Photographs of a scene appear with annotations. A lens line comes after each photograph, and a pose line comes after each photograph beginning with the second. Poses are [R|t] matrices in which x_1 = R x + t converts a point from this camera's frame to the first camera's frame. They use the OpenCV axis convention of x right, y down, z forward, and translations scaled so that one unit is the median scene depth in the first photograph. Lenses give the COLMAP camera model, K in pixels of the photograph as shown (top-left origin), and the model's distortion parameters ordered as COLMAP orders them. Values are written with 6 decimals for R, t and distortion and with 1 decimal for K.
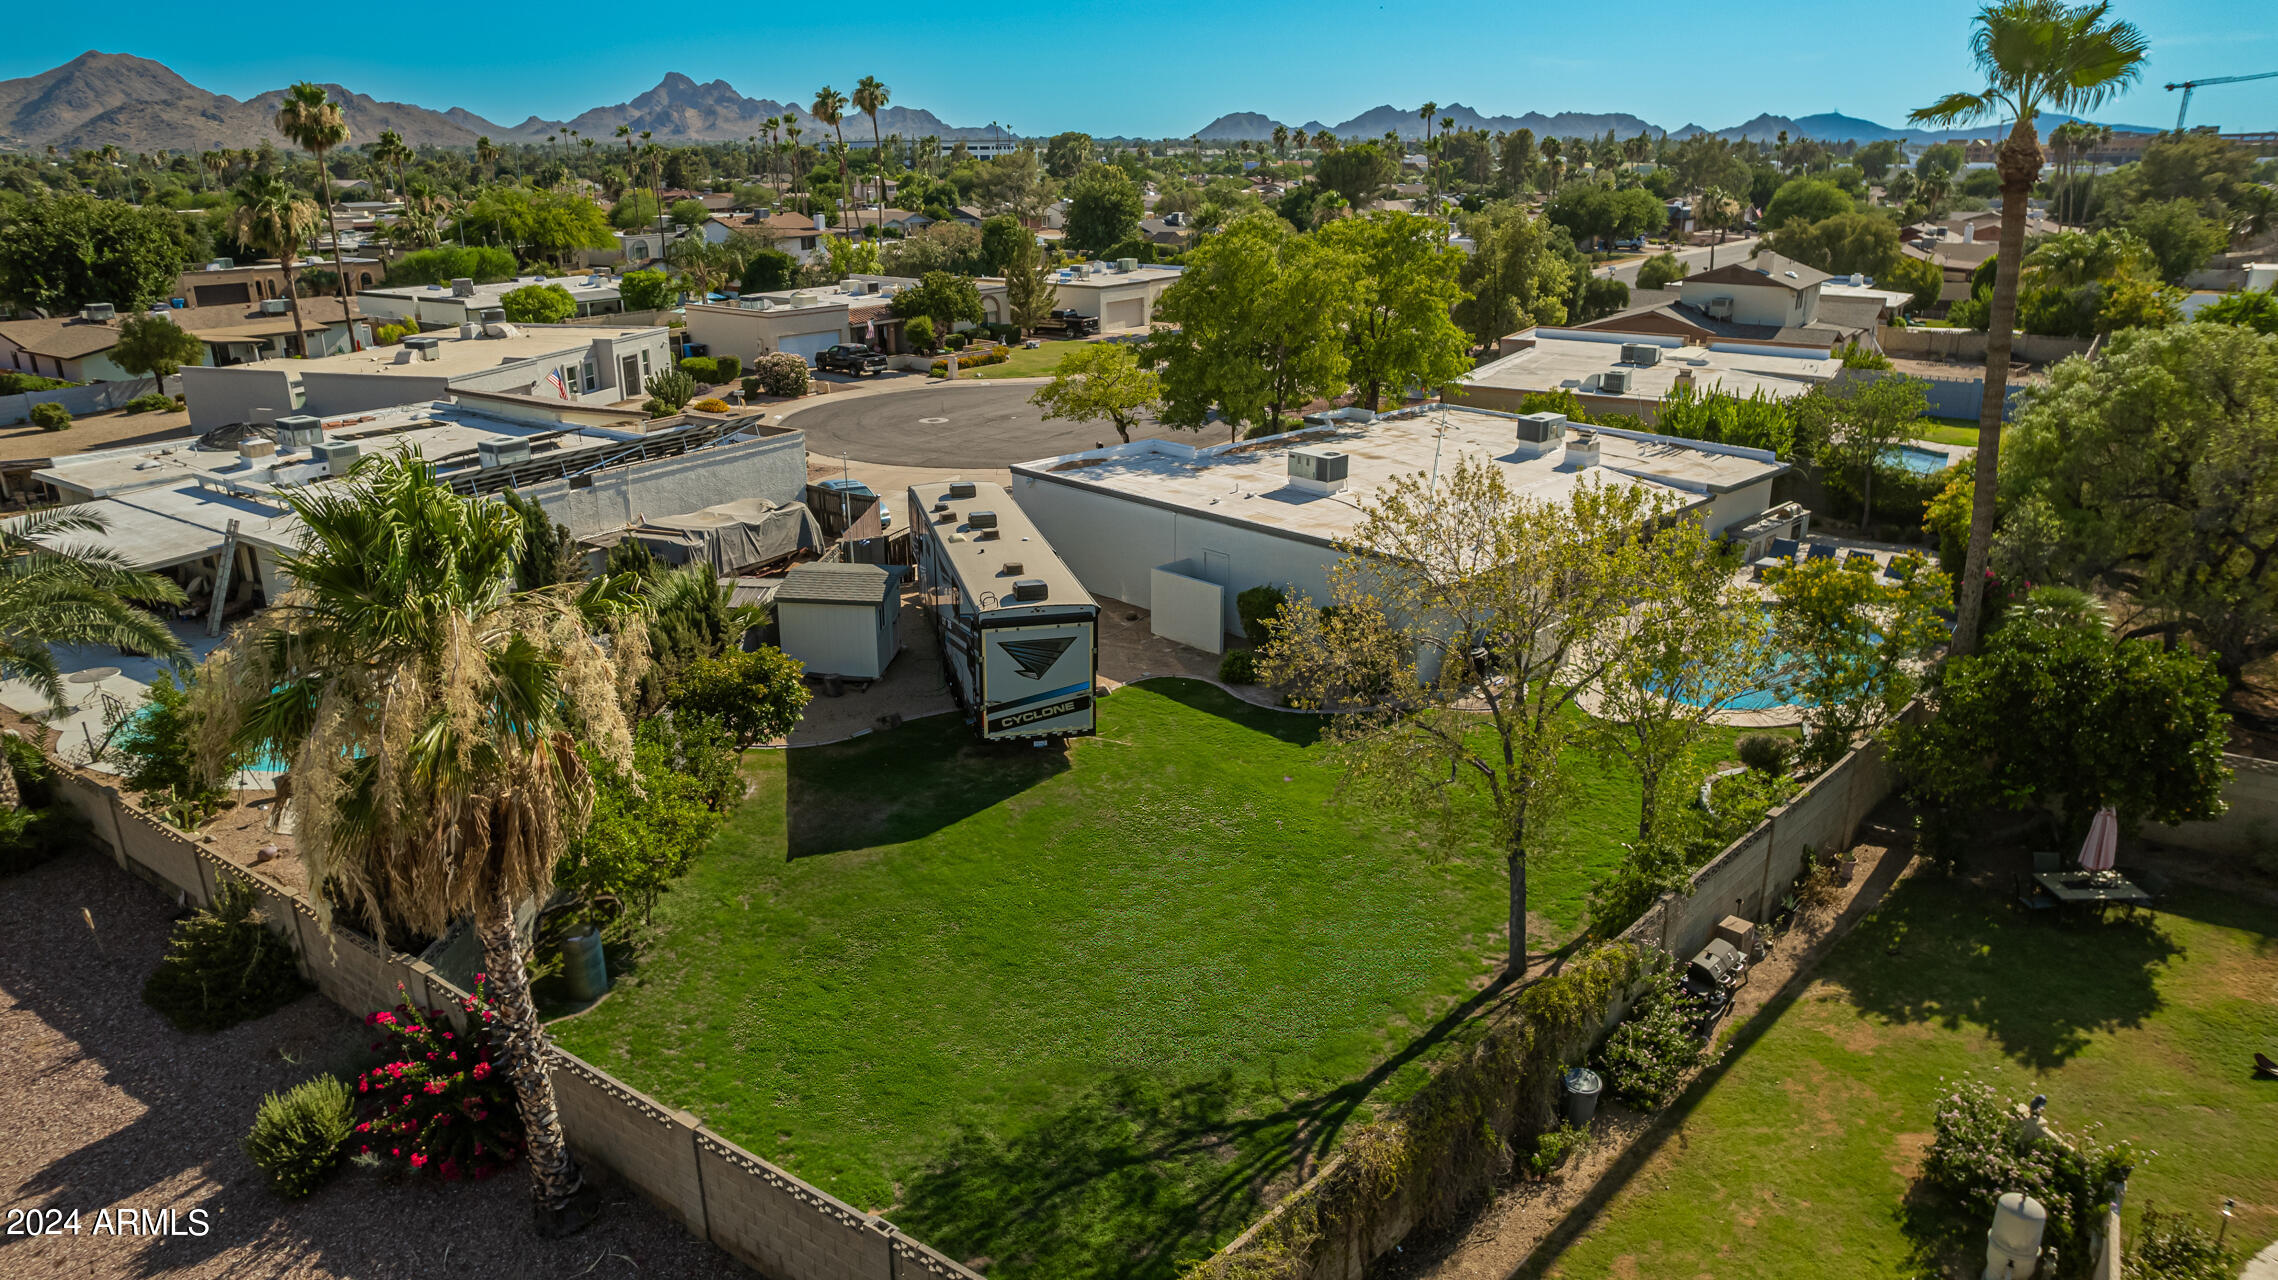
lens RADIAL K [[1464.5, 0, 1145.1], [0, 1464.5, 642.5], [0, 0, 1]] dist [-0.080299, 0.075718]
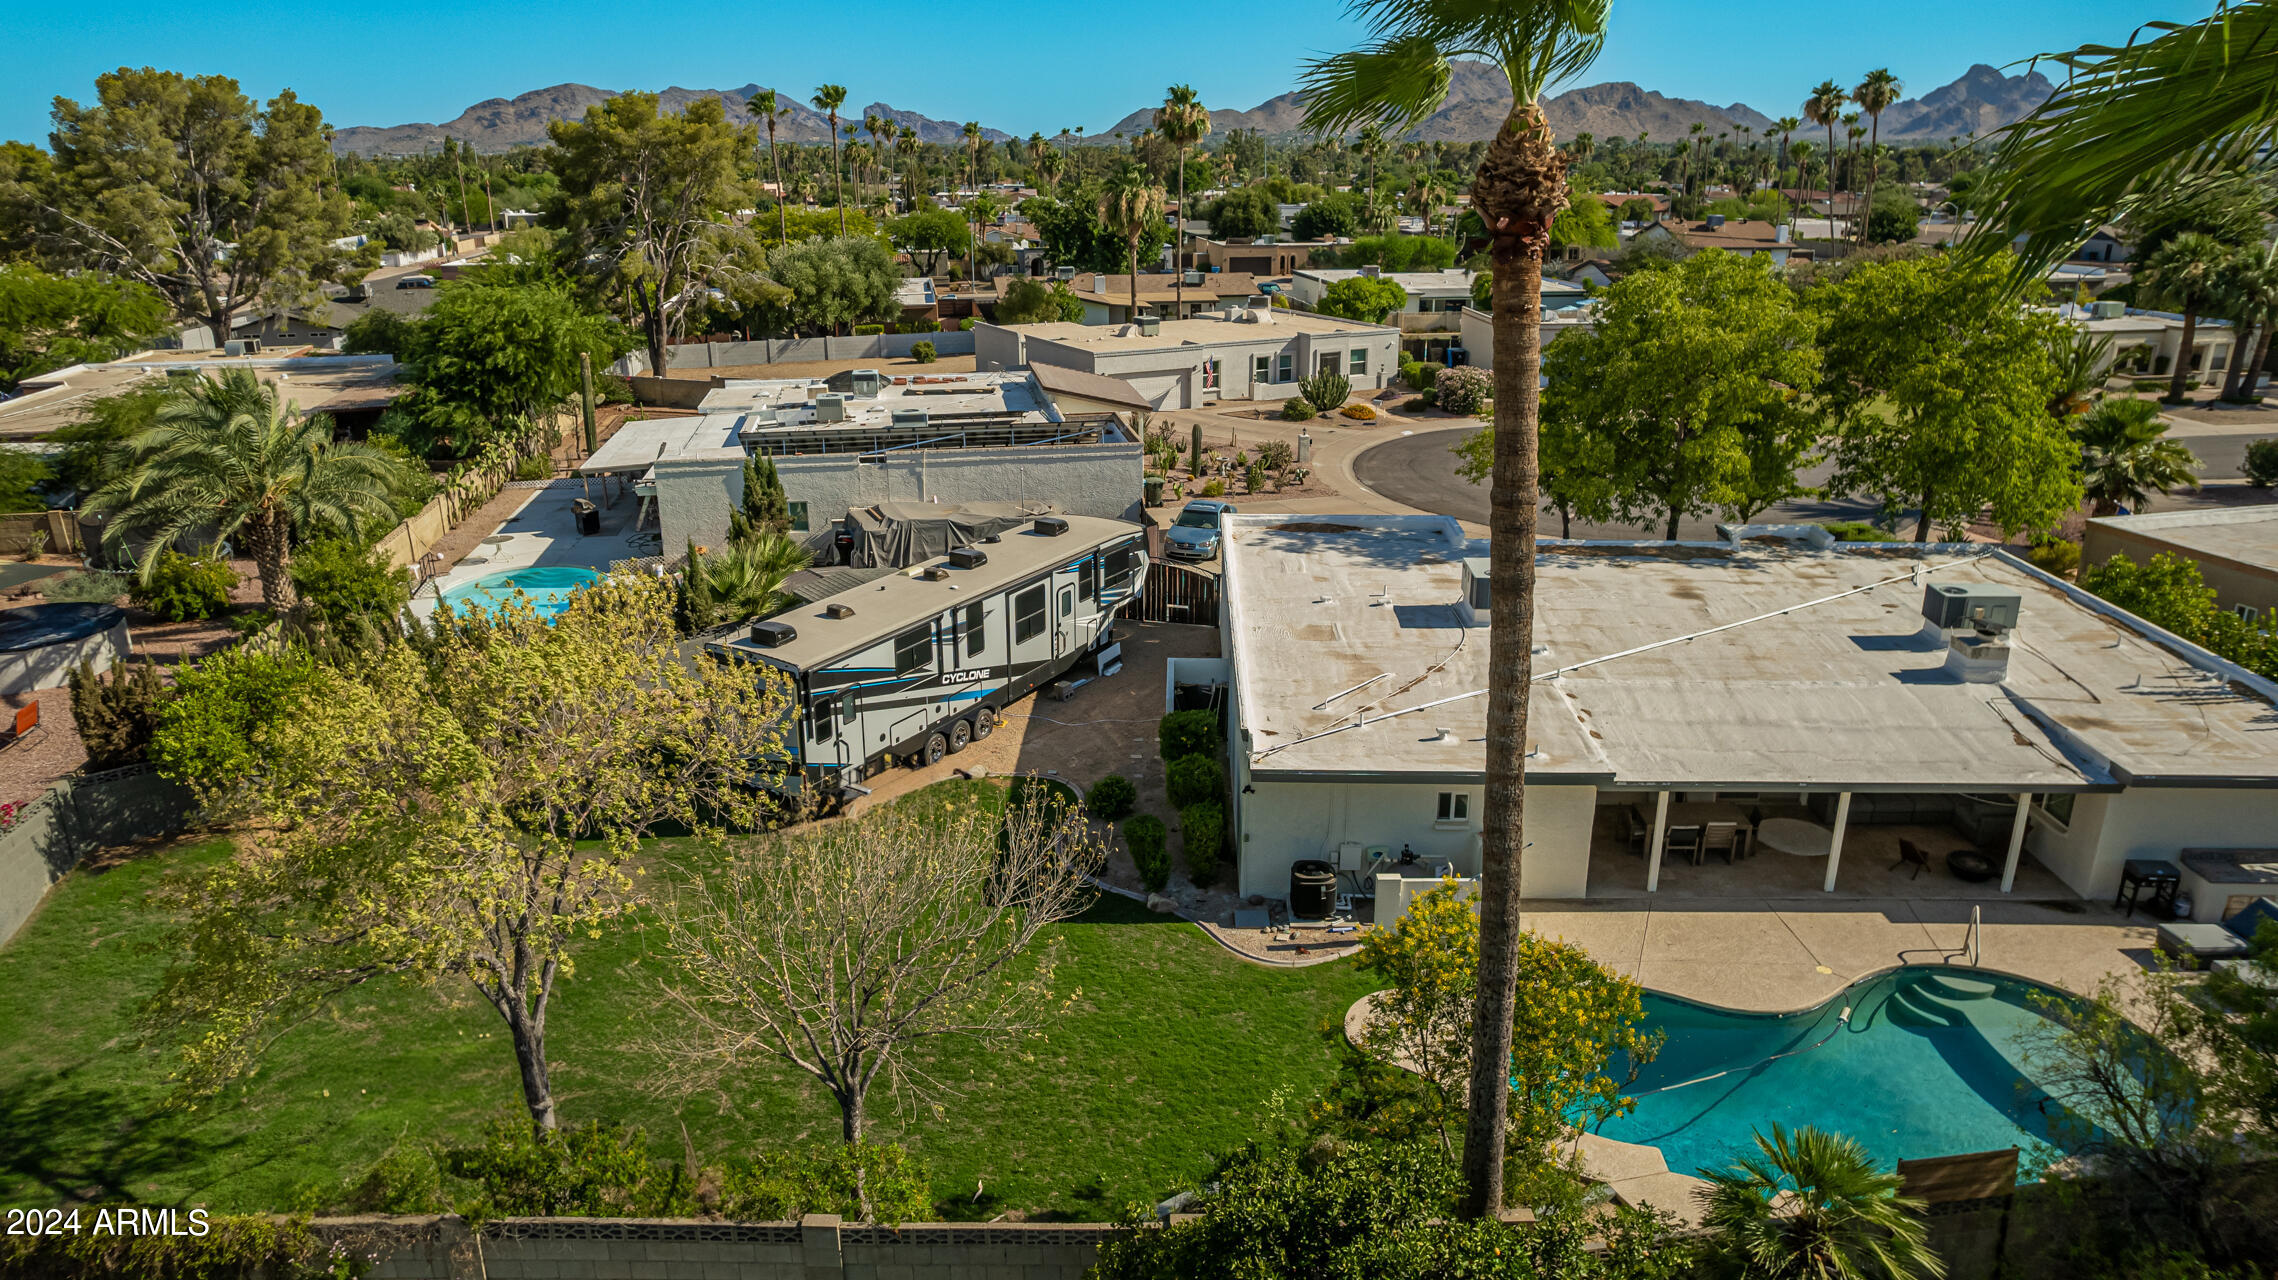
lens RADIAL K [[1464.5, 0, 1145.1], [0, 1464.5, 642.5], [0, 0, 1]] dist [-0.080299, 0.075718]
pose [[0.701922, 0.232126, -0.673367, 0.274346], [-0.230616, 0.968544, 0.093484, -0.066172], [0.673886, 0.089671, 0.733374, 0.183520]]
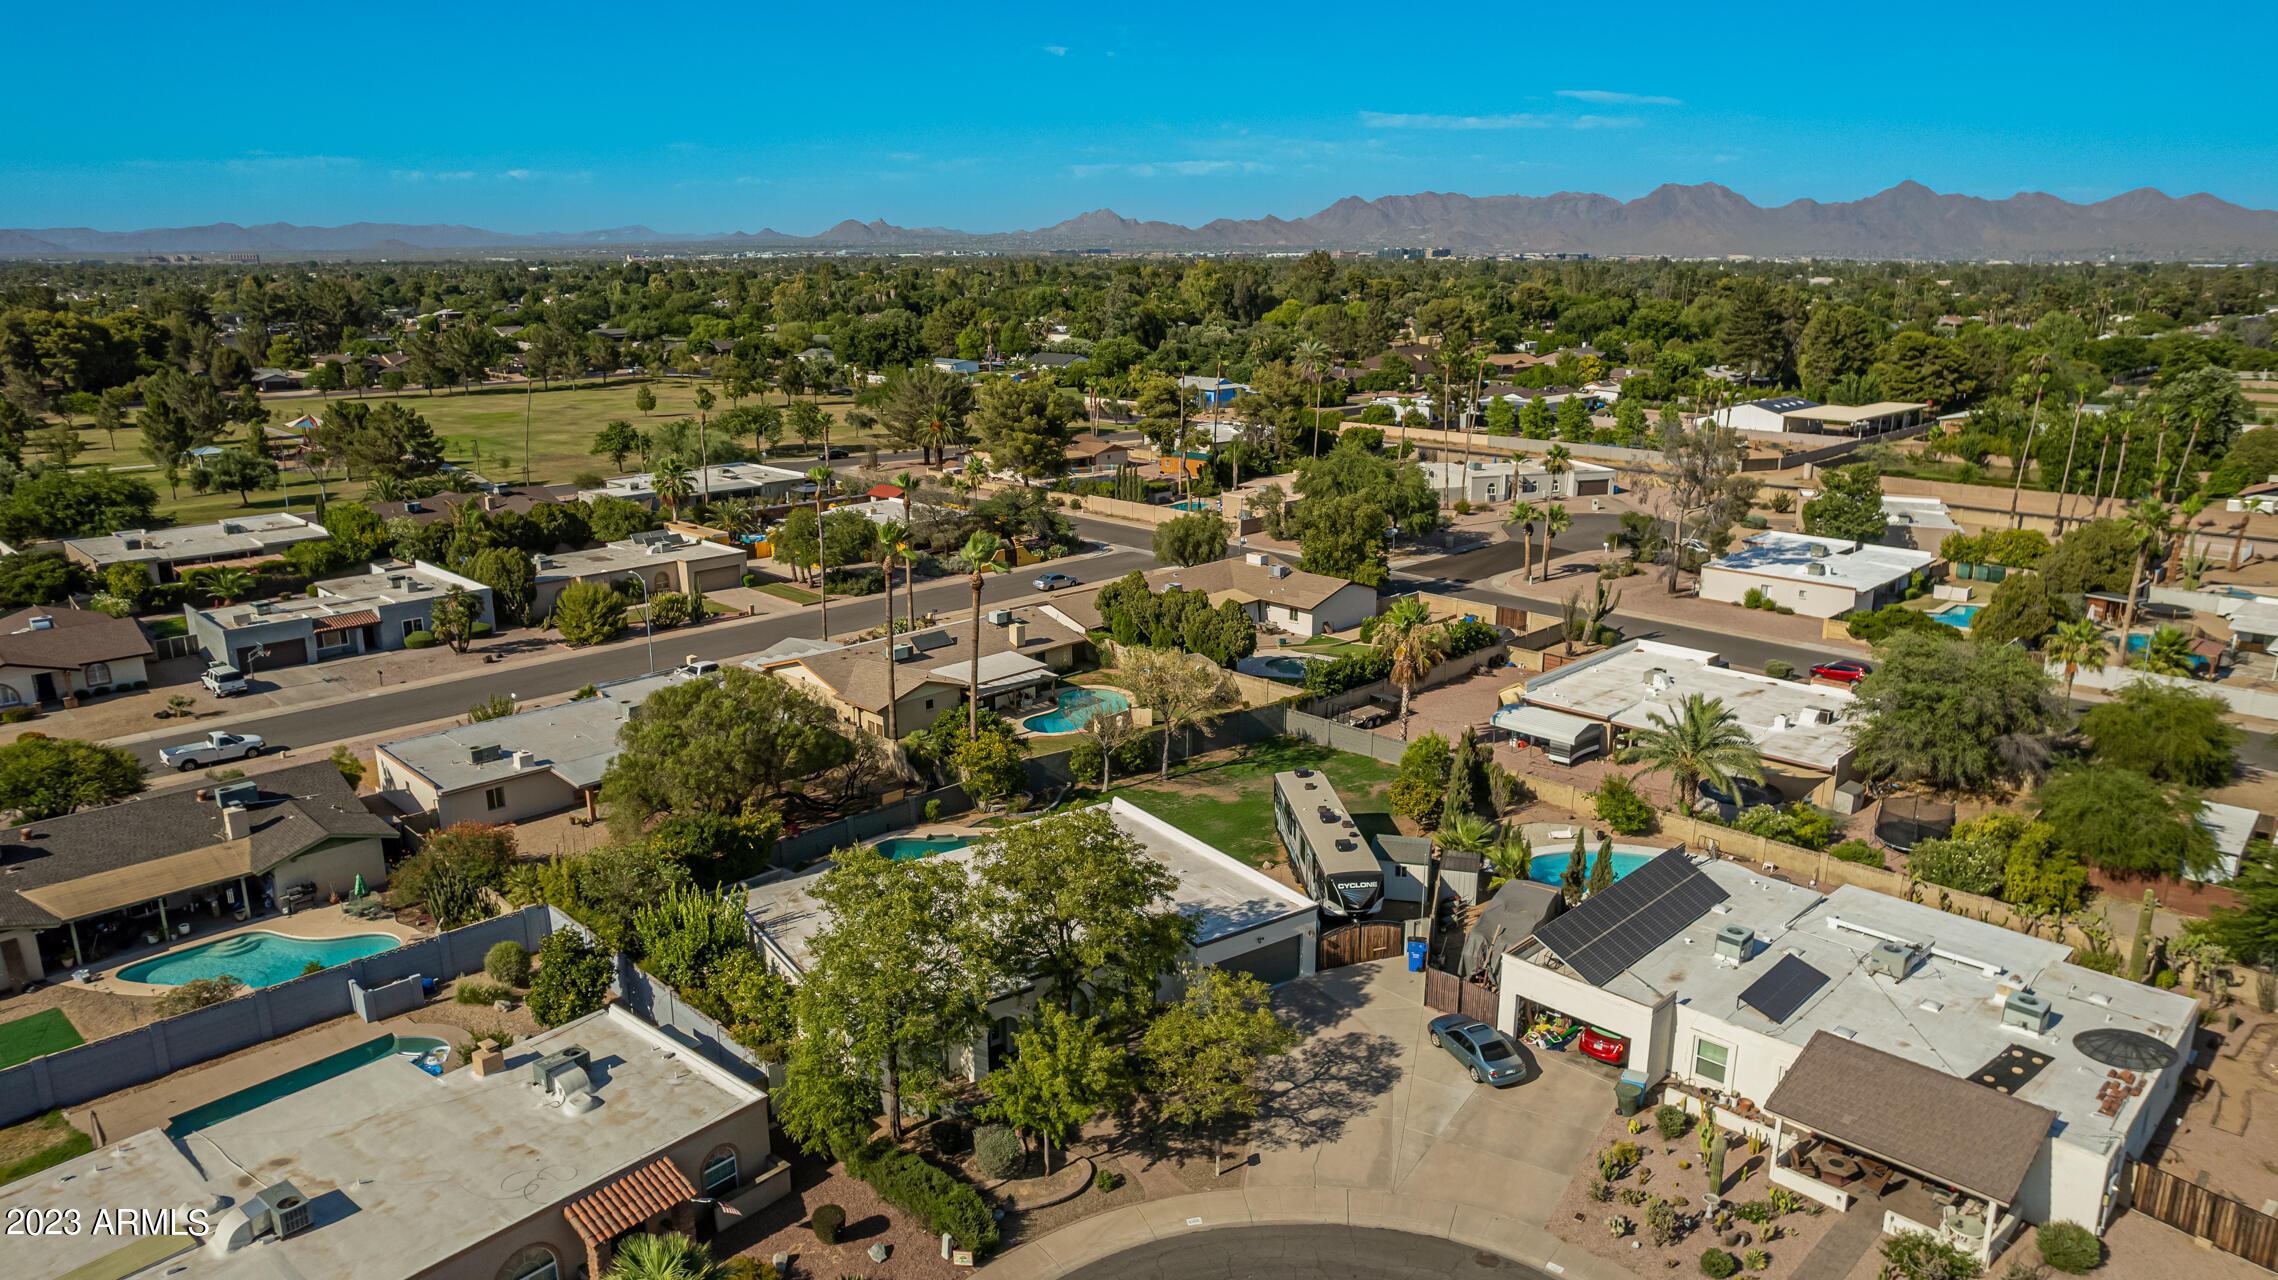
lens RADIAL K [[1469.8, 0, 1139.0], [0, 1469.8, 640.0], [0, 0, 1]] dist [-0.048295, -0.000650]
pose [[-0.983847, -0.035842, 0.175385, -0.087612], [0.066942, 0.834999, 0.546164, -0.602644], [-0.166022, 0.549082, -0.819112, 1.120275]]
